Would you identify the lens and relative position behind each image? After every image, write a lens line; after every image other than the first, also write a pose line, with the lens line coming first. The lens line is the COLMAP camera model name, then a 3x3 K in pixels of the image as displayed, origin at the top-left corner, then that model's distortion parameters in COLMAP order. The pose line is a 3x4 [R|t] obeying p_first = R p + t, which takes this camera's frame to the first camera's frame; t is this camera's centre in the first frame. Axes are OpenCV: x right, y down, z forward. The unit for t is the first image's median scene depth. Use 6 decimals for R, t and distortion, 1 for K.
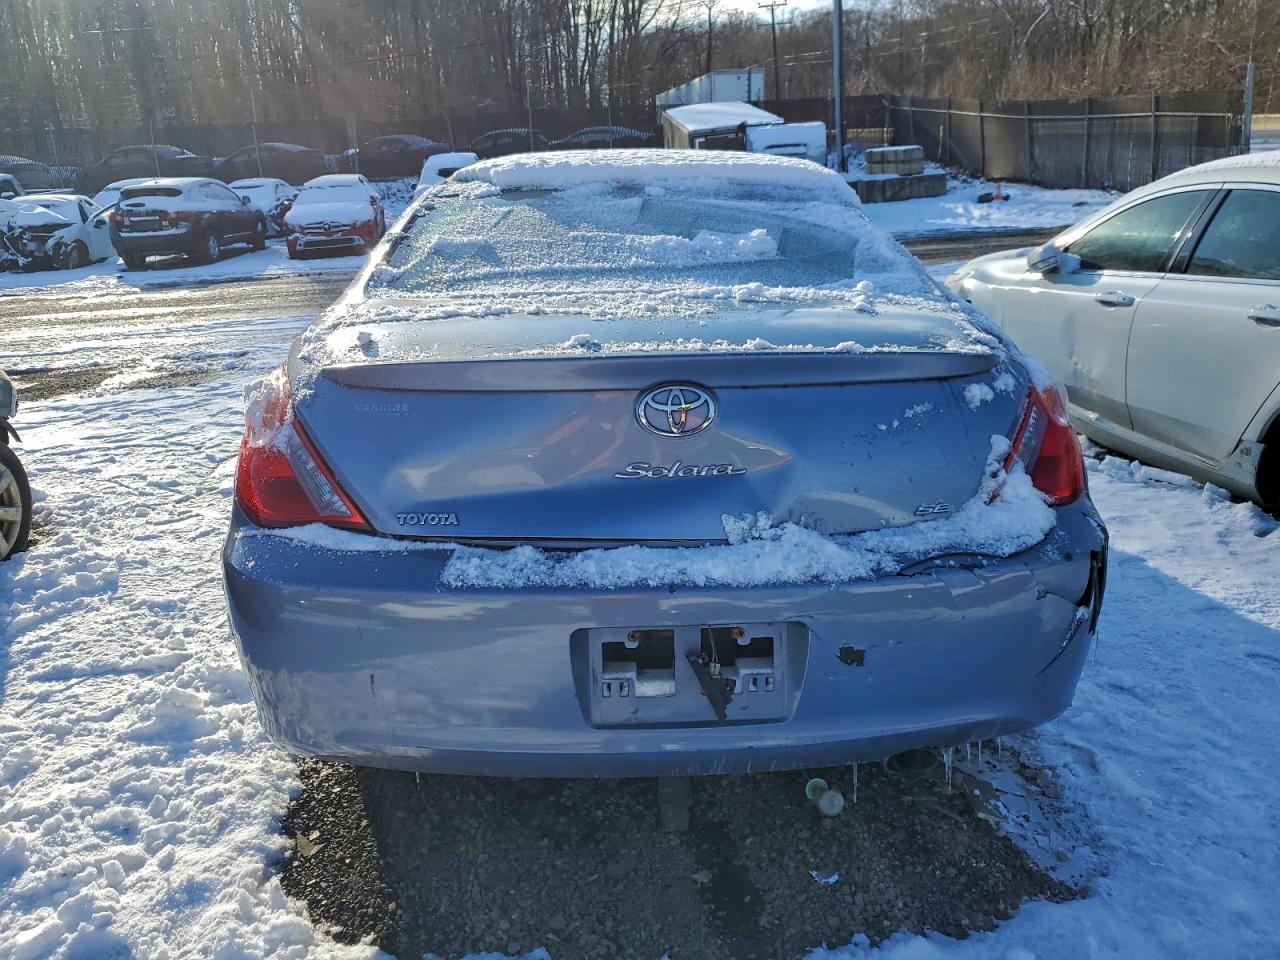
lens RADIAL K [[974.1, 0, 640.0], [0, 974.1, 480.0], [0, 0, 1]] dist [0.023413, 0.007076]
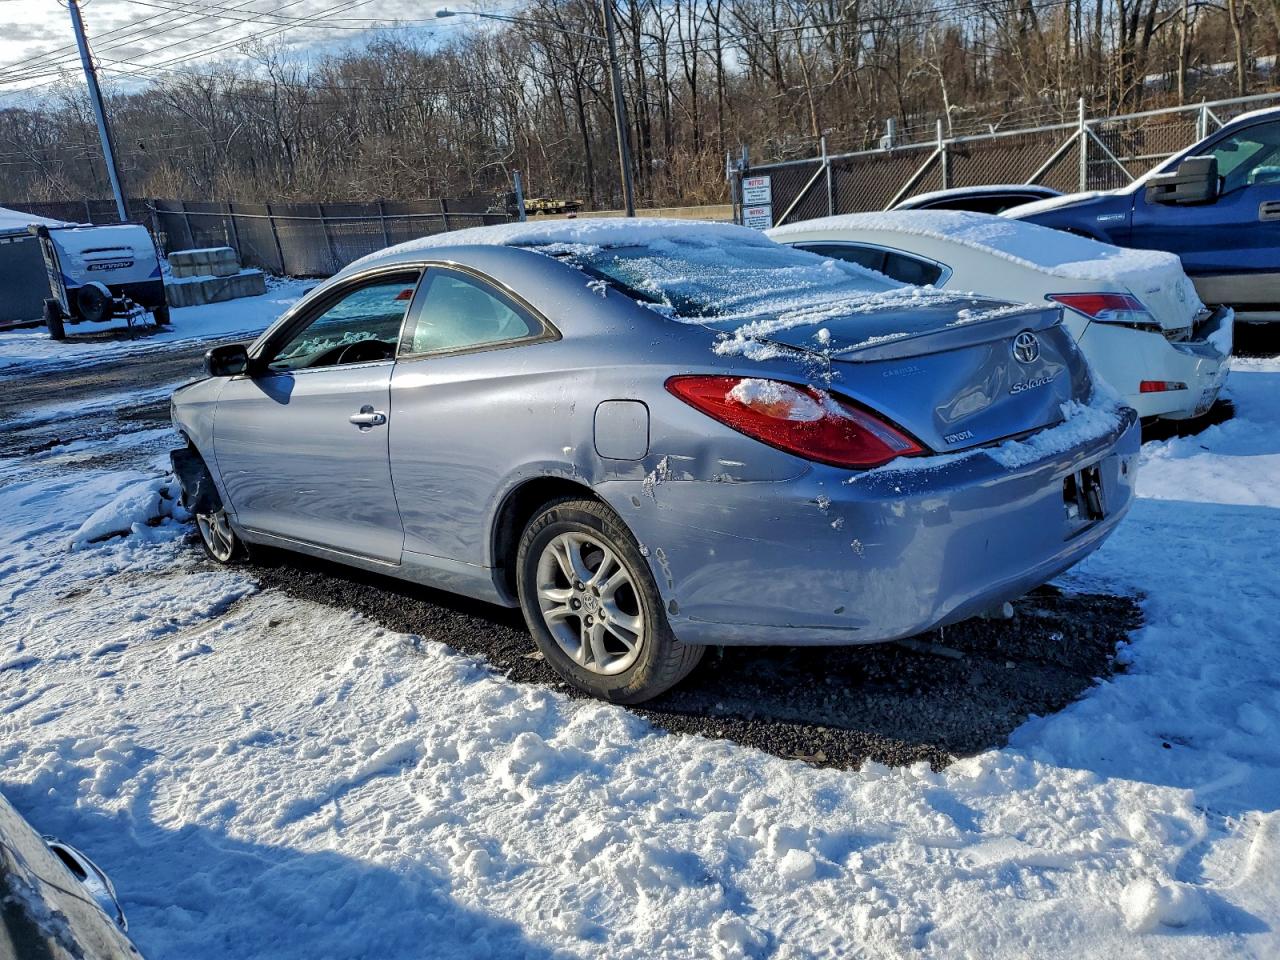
lens RADIAL K [[974.1, 0, 640.0], [0, 974.1, 480.0], [0, 0, 1]] dist [0.023413, 0.007076]
pose [[0.748698, -0.188369, 0.635585, -0.113055], [0.249133, 0.968448, -0.006451, -0.000515], [-0.614315, 0.163175, 0.772004, 0.013426]]
